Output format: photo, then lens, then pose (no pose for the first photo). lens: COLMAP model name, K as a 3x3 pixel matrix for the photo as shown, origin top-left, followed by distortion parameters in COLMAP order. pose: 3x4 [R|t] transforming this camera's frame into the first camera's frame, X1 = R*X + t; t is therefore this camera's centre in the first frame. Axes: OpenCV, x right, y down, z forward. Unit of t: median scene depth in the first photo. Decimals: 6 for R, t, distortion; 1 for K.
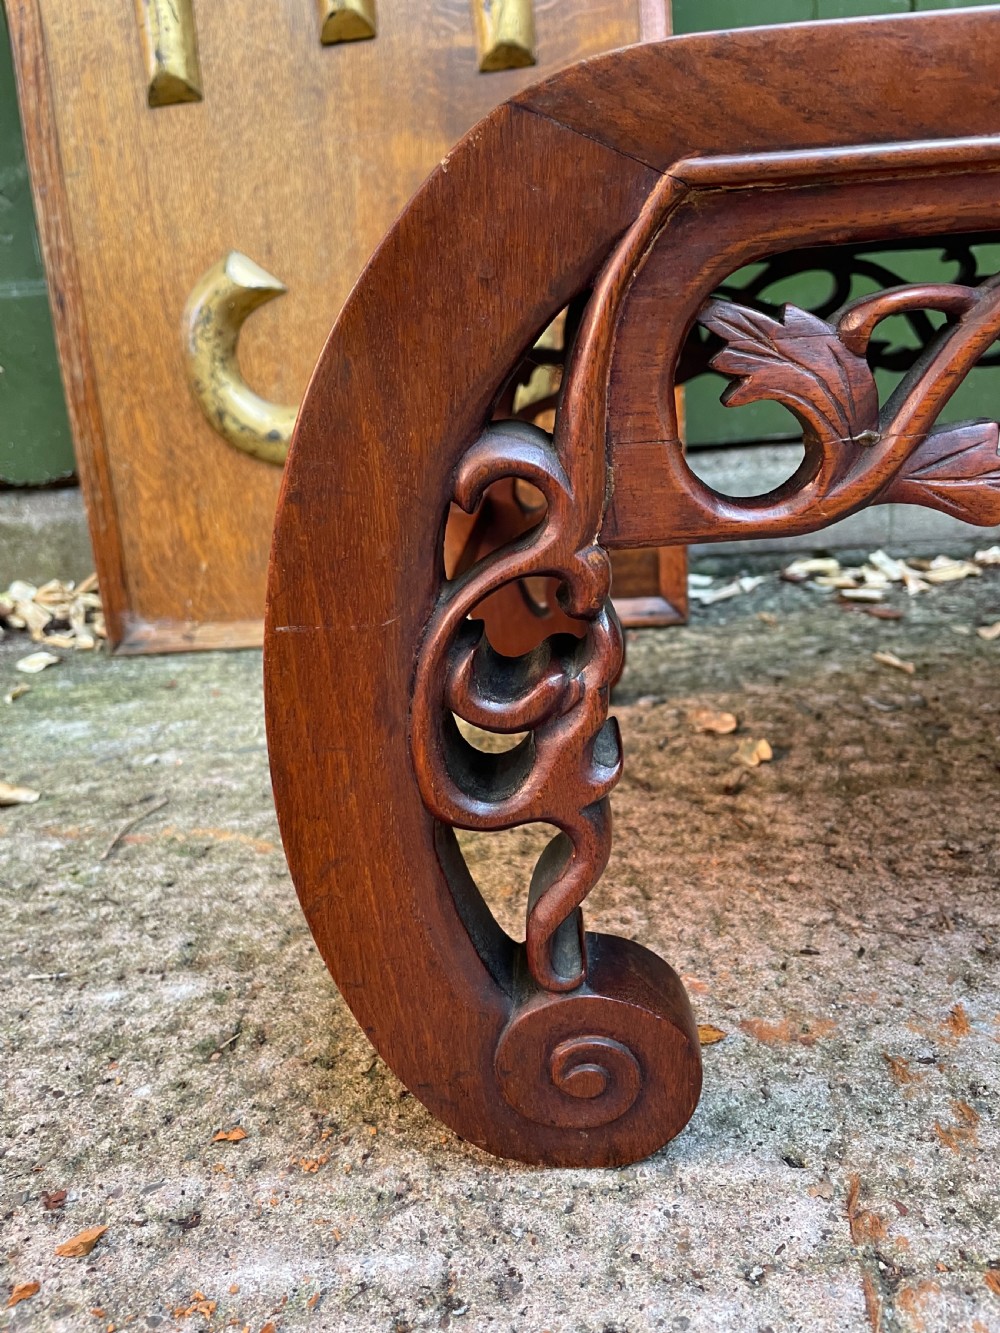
lens RADIAL K [[1029.8, 0, 494.3], [0, 1029.8, 662.9], [0, 0, 1]] dist [0.077556, -0.114431]
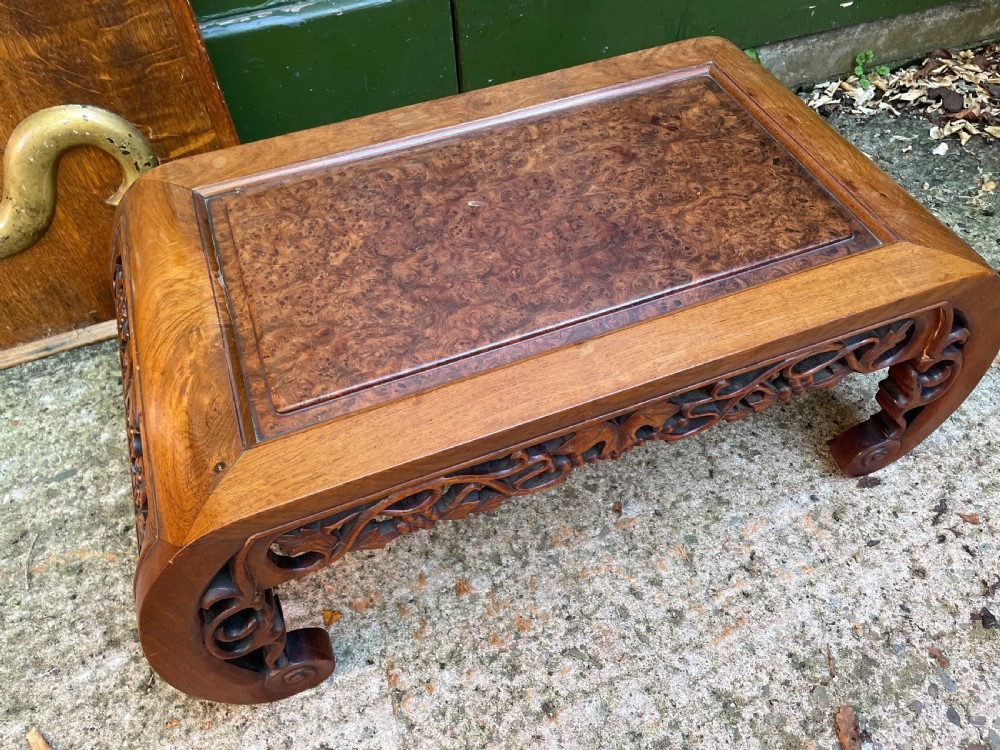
lens RADIAL K [[772.5, 0, 510.7], [0, 772.5, 385.8], [0, 0, 1]] dist [0.077556, -0.114431]
pose [[0.907870, -0.295681, 0.297230, 0.174694], [0.102068, 0.843499, 0.527344, -1.104902], [-0.406638, -0.448422, 0.795967, -0.511828]]
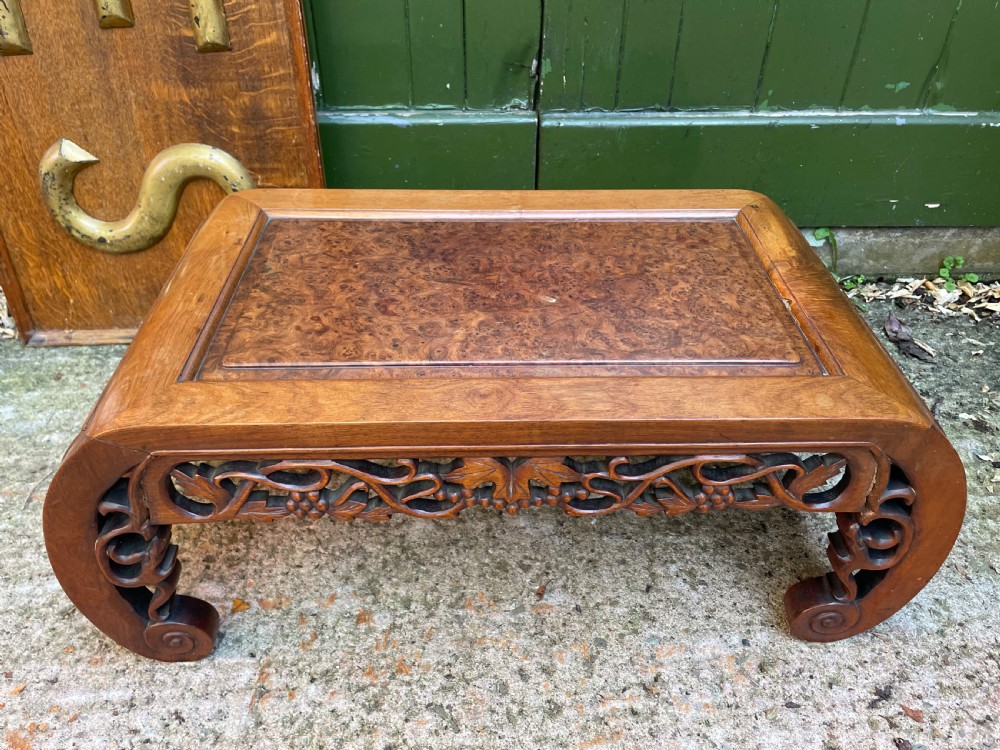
lens RADIAL K [[772.5, 0, 499.4], [0, 772.5, 373.1], [0, 0, 1]] dist [0.077556, -0.114431]
pose [[0.990941, -0.001290, 0.134293, 0.568922], [-0.041013, 0.949279, 0.311749, -0.892442], [-0.127883, -0.314433, 0.940626, -0.860383]]
